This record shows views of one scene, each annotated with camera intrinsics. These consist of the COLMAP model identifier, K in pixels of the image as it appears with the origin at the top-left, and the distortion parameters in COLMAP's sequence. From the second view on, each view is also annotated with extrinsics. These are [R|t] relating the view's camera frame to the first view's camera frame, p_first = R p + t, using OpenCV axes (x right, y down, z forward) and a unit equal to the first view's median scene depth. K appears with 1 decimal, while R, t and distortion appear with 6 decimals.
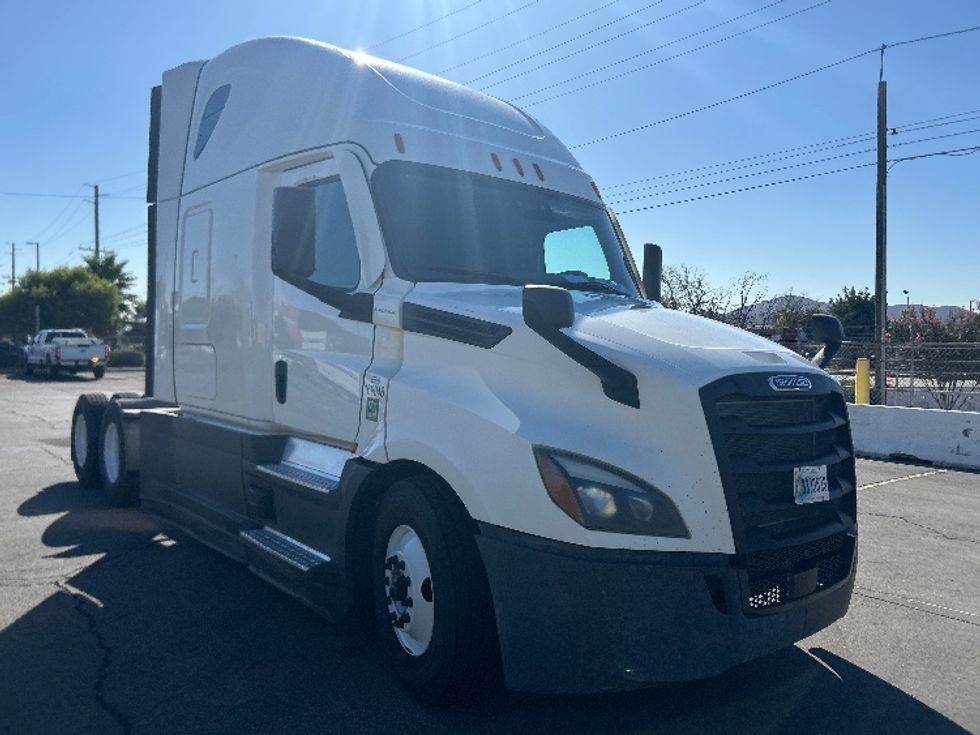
lens RADIAL K [[742.0, 0, 498.6], [0, 742.0, 369.5], [0, 0, 1]] dist [0.046110, -0.062238]
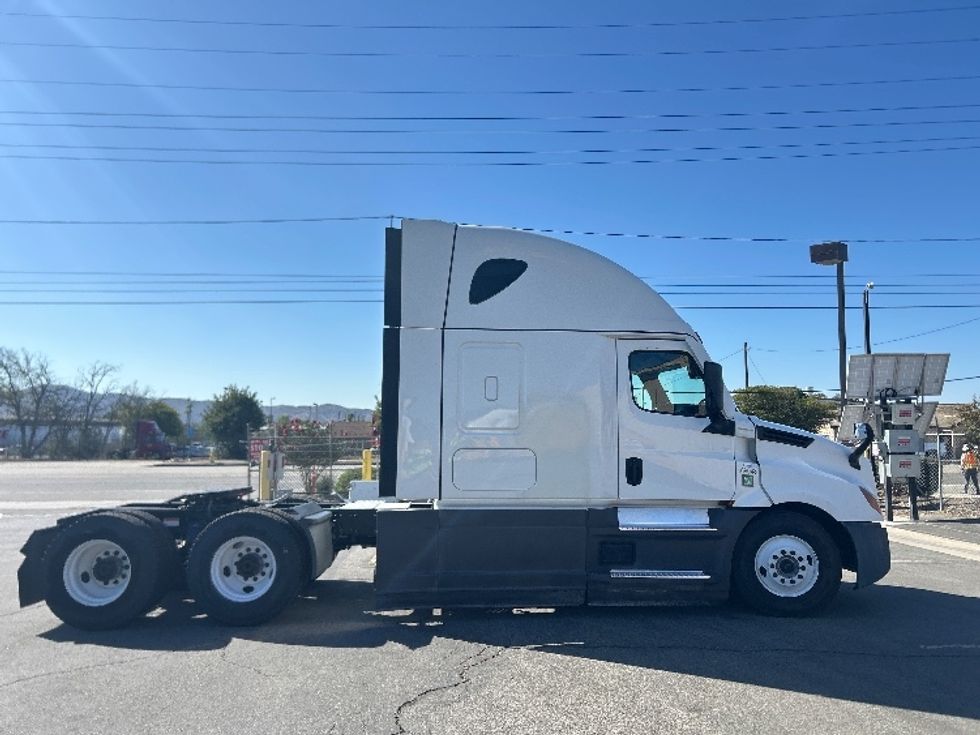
lens RADIAL K [[742.0, 0, 498.6], [0, 742.0, 369.5], [0, 0, 1]] dist [0.046110, -0.062238]
pose [[0.616167, 0.064880, 0.784939, -1.995808], [0.032121, 0.993702, -0.107350, -0.043630], [-0.786960, 0.091359, 0.610202, 0.275791]]
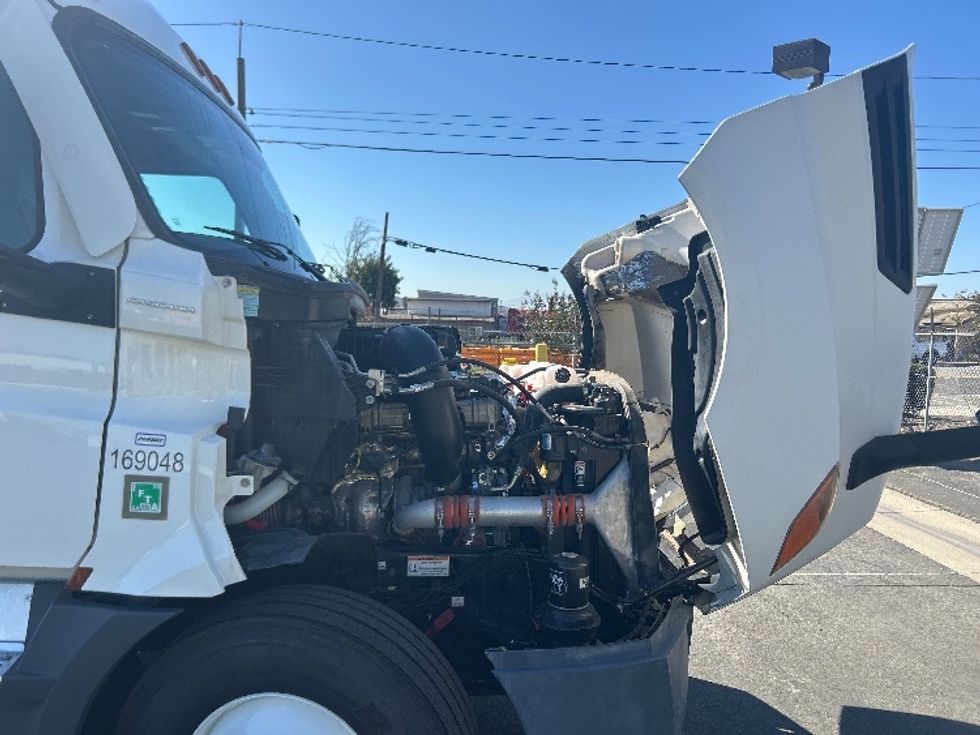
lens RADIAL K [[742.0, 0, 498.6], [0, 742.0, 369.5], [0, 0, 1]] dist [0.046110, -0.062238]
pose [[0.620289, -0.037009, 0.783500, -0.394471], [0.001688, 0.998947, 0.045849, -0.053952], [-0.784372, -0.027117, 0.619698, 0.457629]]
